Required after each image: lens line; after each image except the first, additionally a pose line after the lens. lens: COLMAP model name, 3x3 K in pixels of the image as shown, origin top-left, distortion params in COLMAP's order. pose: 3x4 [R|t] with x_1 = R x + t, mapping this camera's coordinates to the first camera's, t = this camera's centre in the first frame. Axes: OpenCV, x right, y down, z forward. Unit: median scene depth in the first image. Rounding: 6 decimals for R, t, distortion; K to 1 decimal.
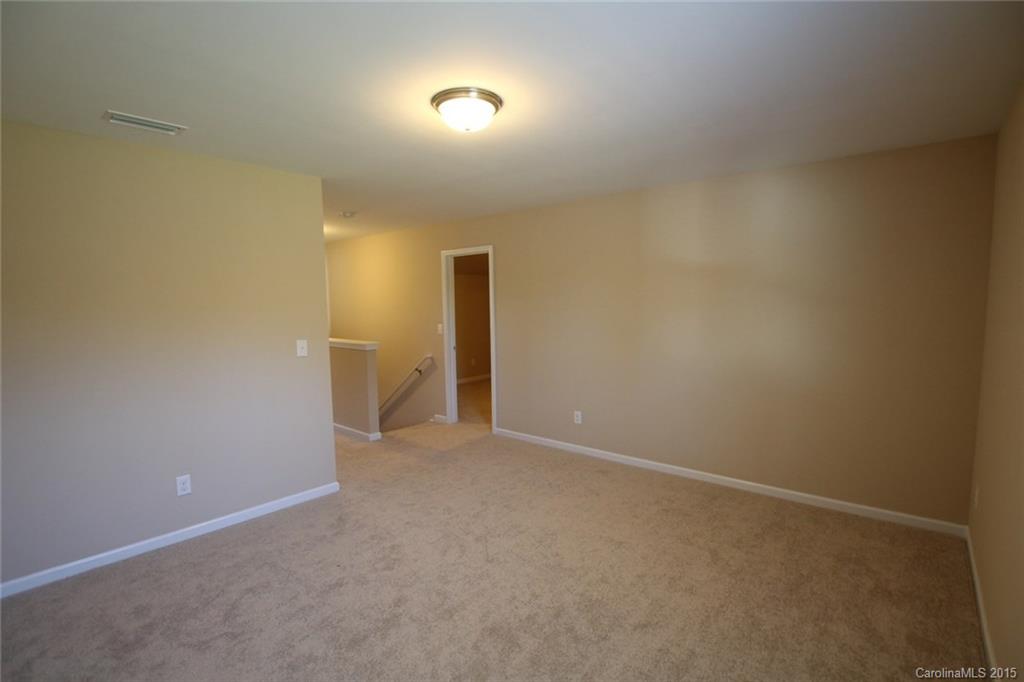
lens RADIAL K [[486.2, 0, 508.6], [0, 486.2, 345.0], [0, 0, 1]] dist [-0.040049, 0.000764]
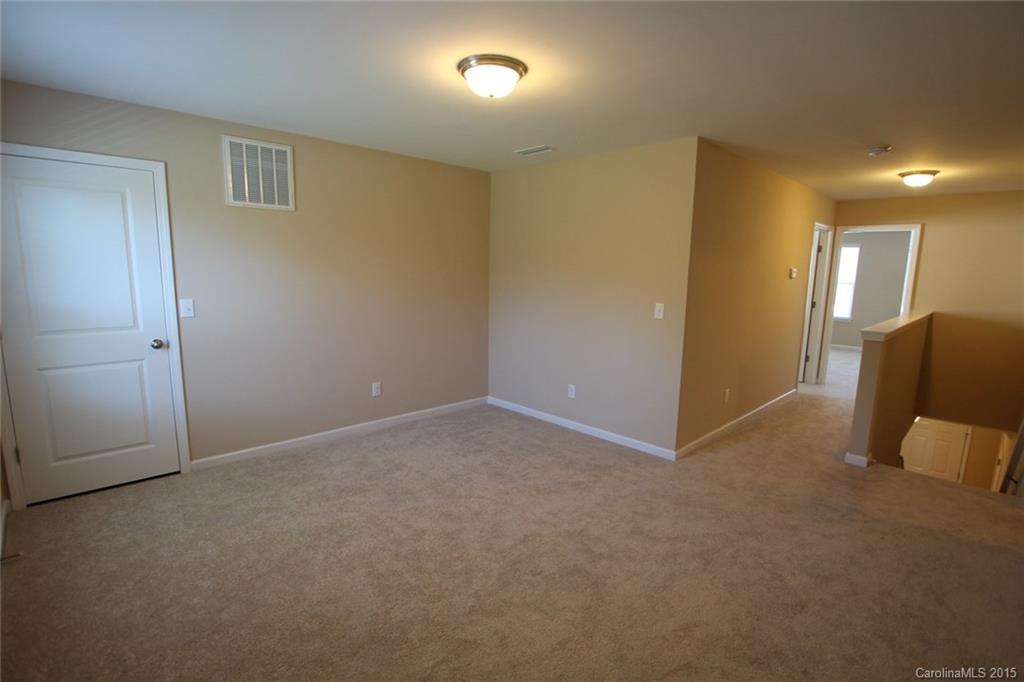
lens RADIAL K [[486.2, 0, 508.6], [0, 486.2, 345.0], [0, 0, 1]] dist [-0.040049, 0.000764]
pose [[-0.090027, 0.160433, -0.982933, 0.728540], [-0.110539, 0.979233, 0.169954, -0.071245], [0.989786, 0.123953, -0.070423, 0.848498]]
